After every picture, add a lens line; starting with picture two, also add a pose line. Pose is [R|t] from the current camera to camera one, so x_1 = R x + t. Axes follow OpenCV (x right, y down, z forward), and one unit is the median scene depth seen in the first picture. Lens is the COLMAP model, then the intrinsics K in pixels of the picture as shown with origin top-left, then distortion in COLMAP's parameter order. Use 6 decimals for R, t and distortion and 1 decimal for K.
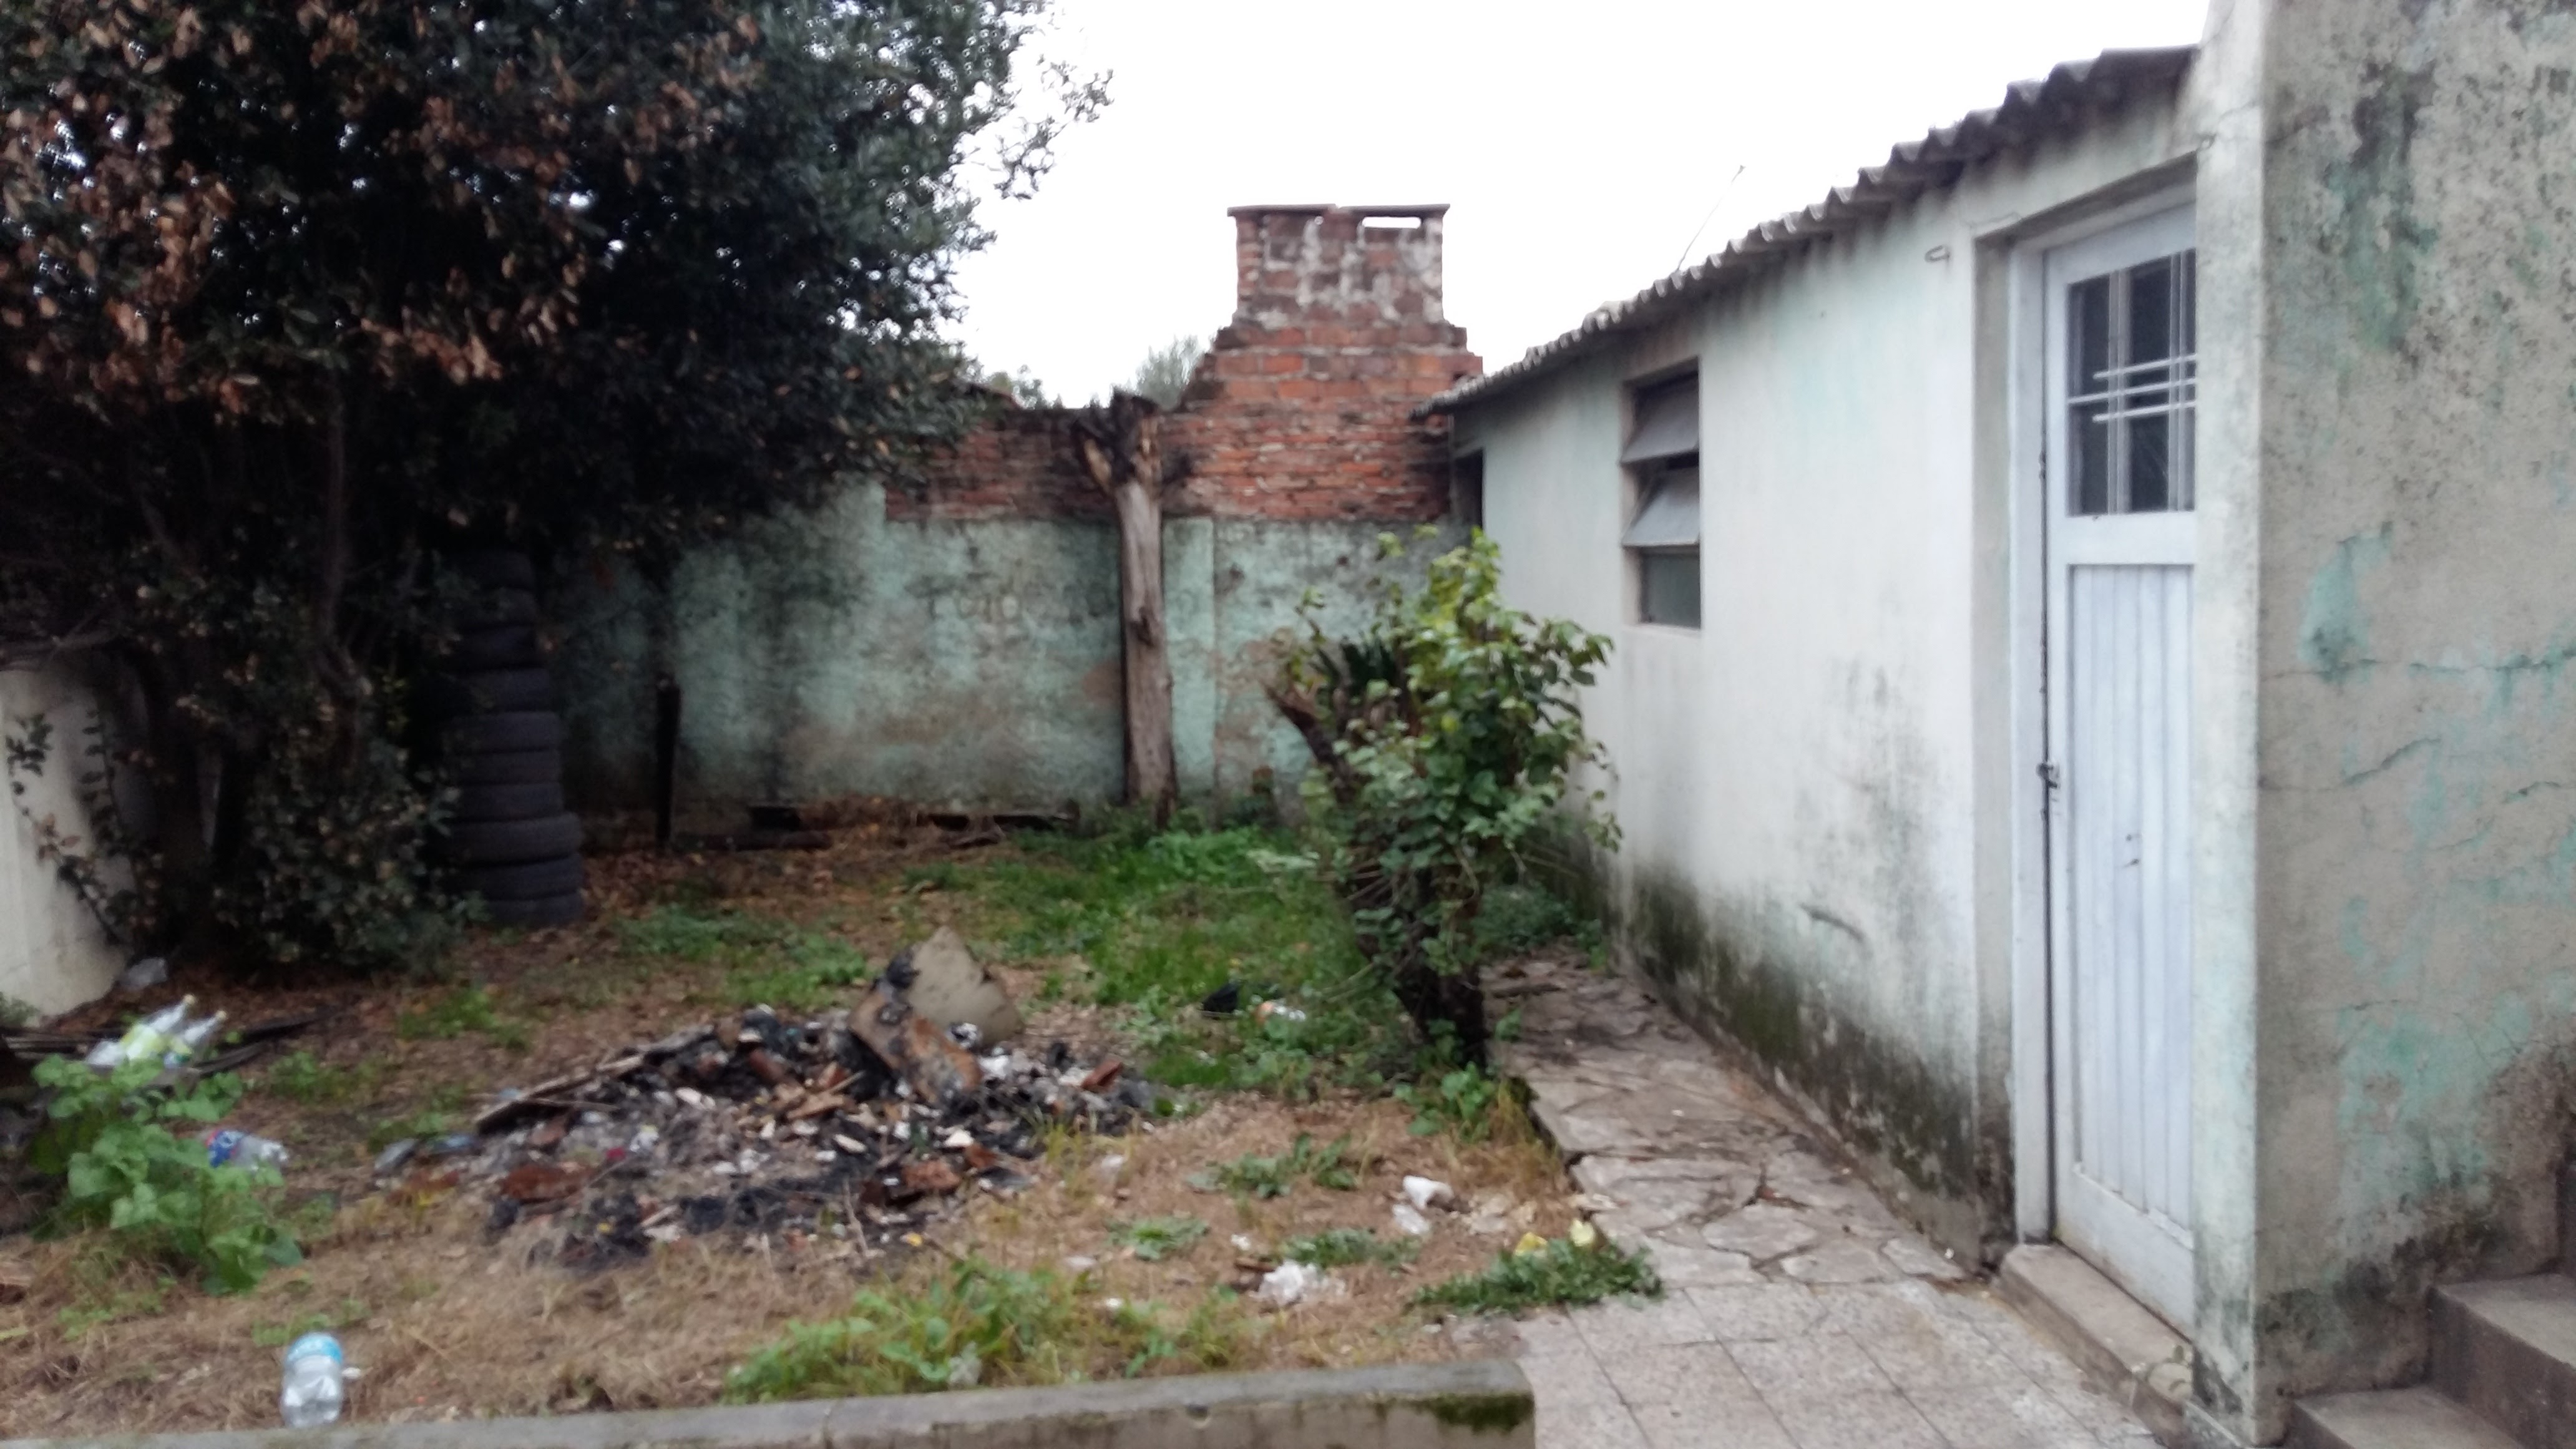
lens RADIAL K [[2034.7, 0, 1296.6], [0, 2034.7, 725.5], [0, 0, 1]] dist [0.016379, -0.011558]
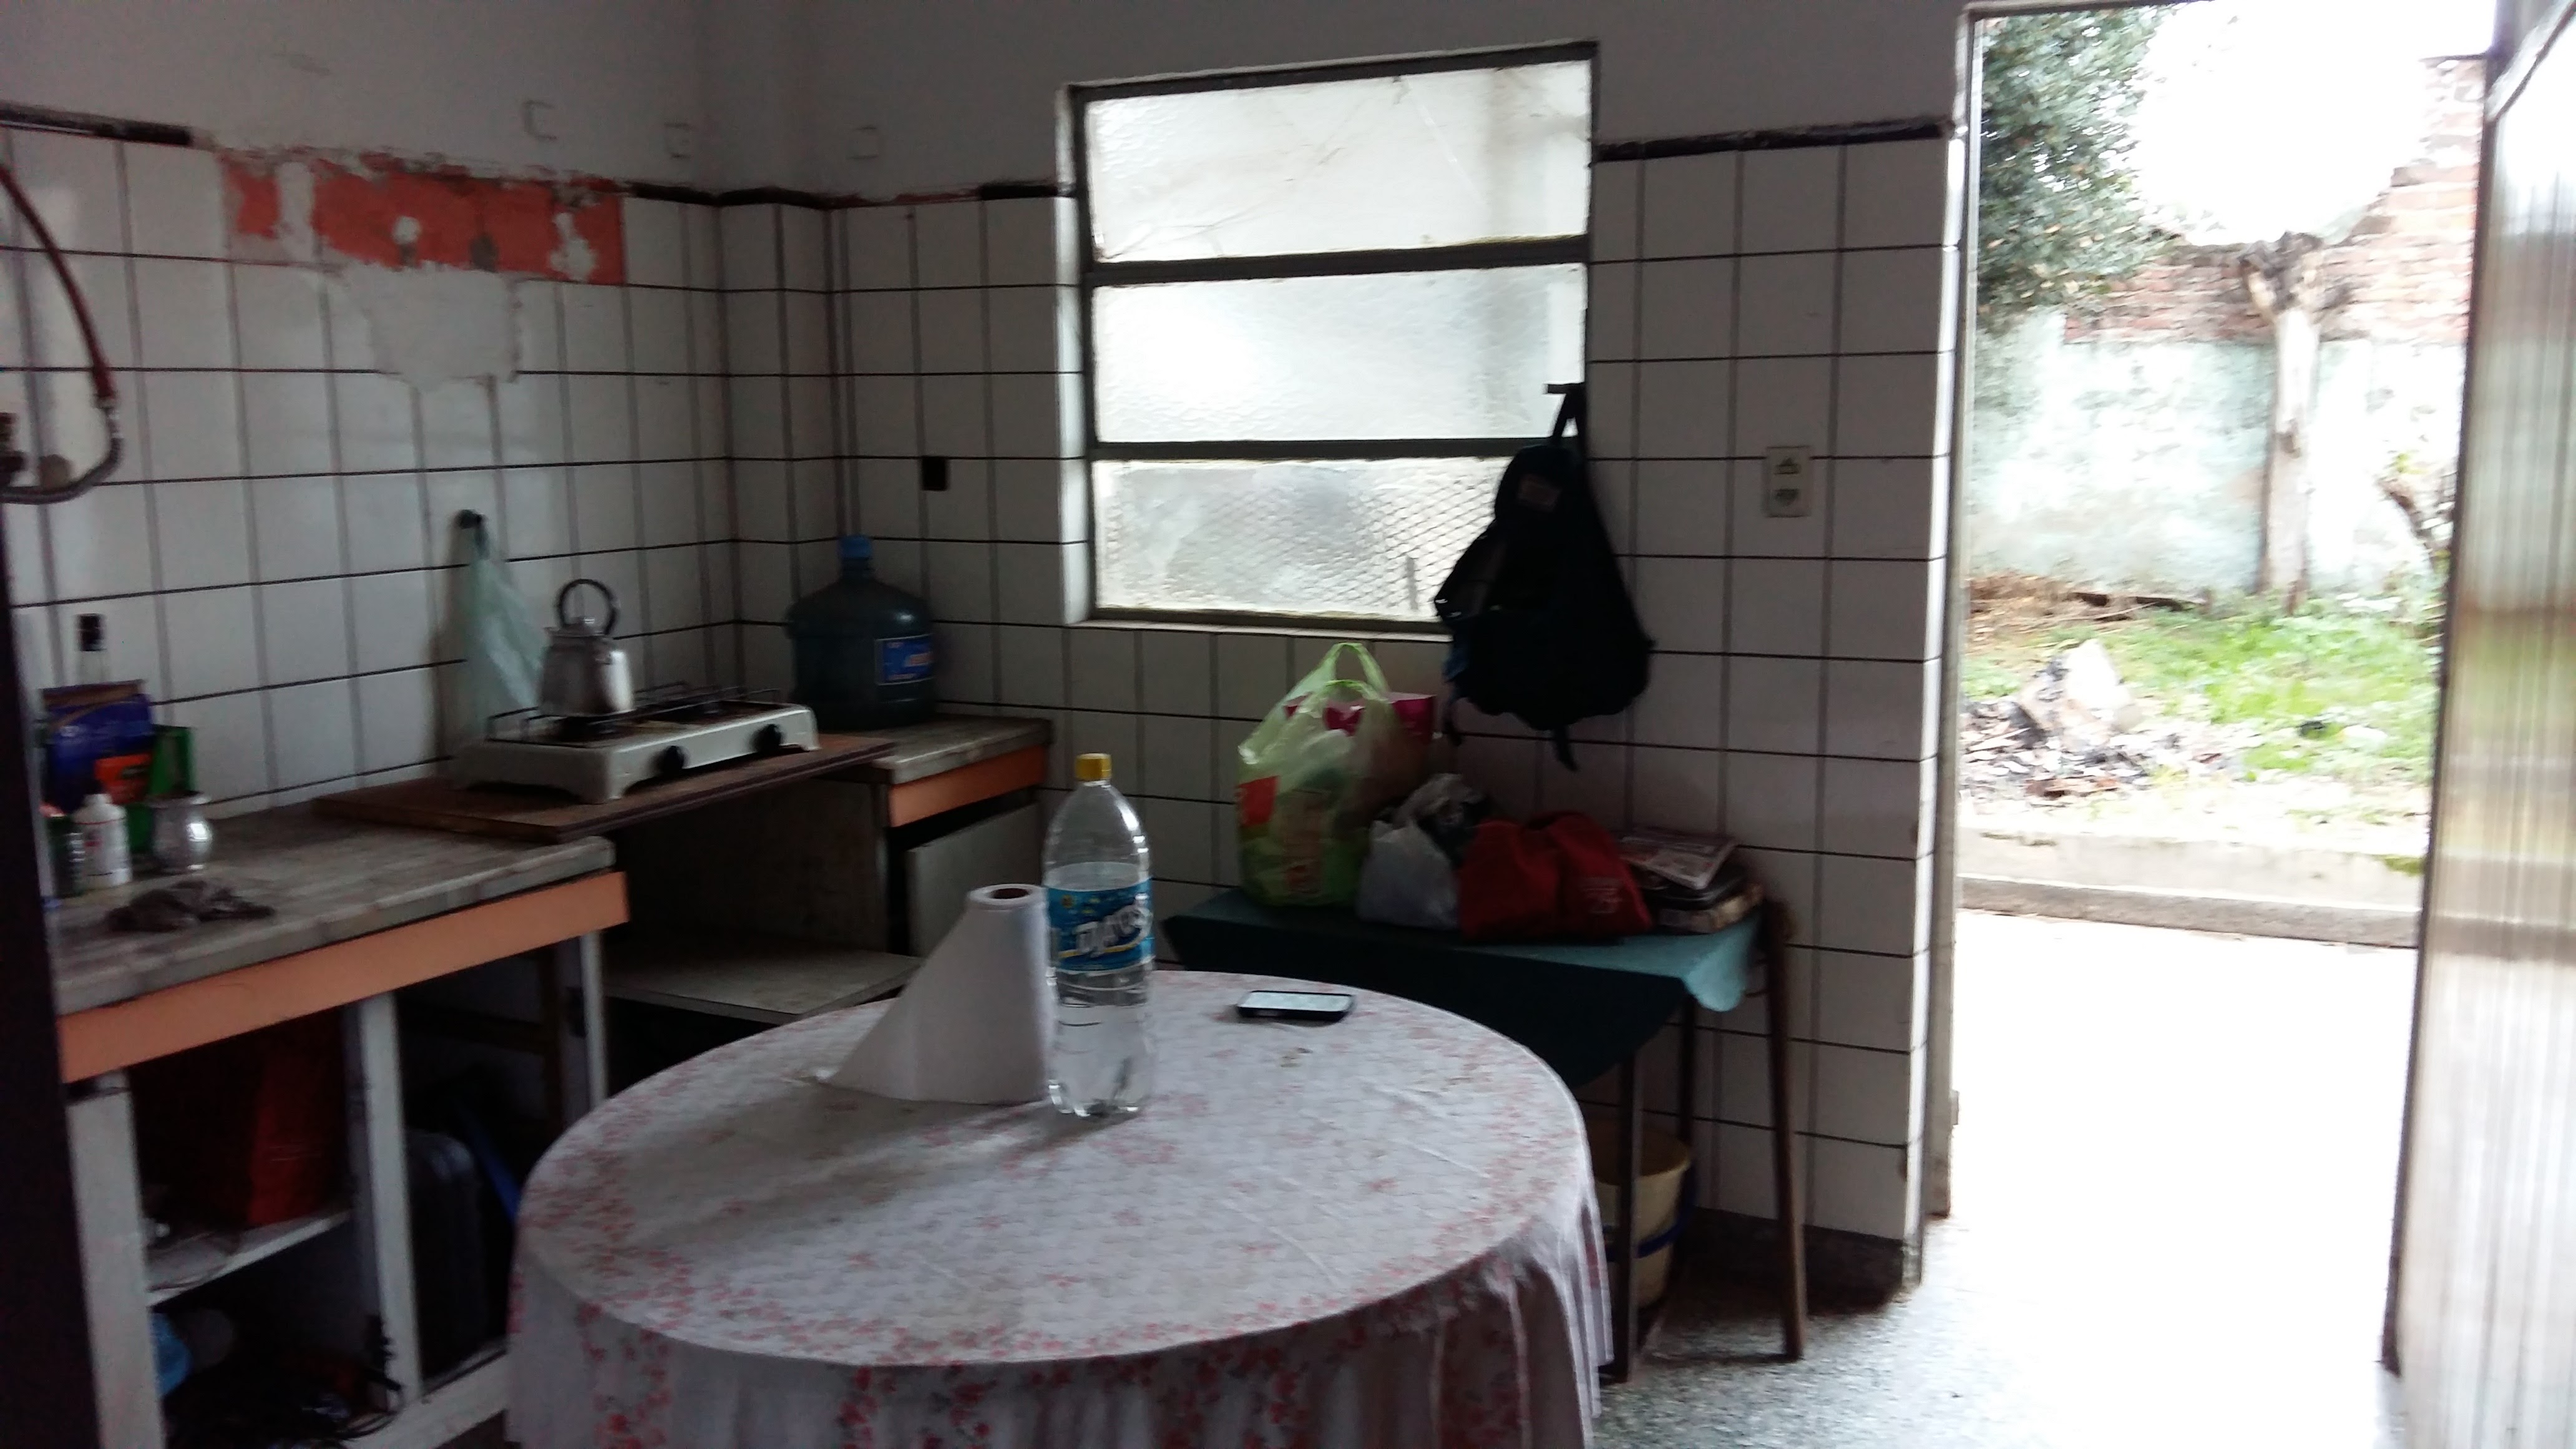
lens RADIAL K [[2034.7, 0, 1292.3], [0, 2034.7, 745.6], [0, 0, 1]] dist [0.016379, -0.011558]
pose [[0.857465, 0.099899, -0.504752, 0.041160], [-0.051477, 0.992705, 0.109024, 0.027728], [0.511962, -0.067501, 0.856352, -0.286727]]
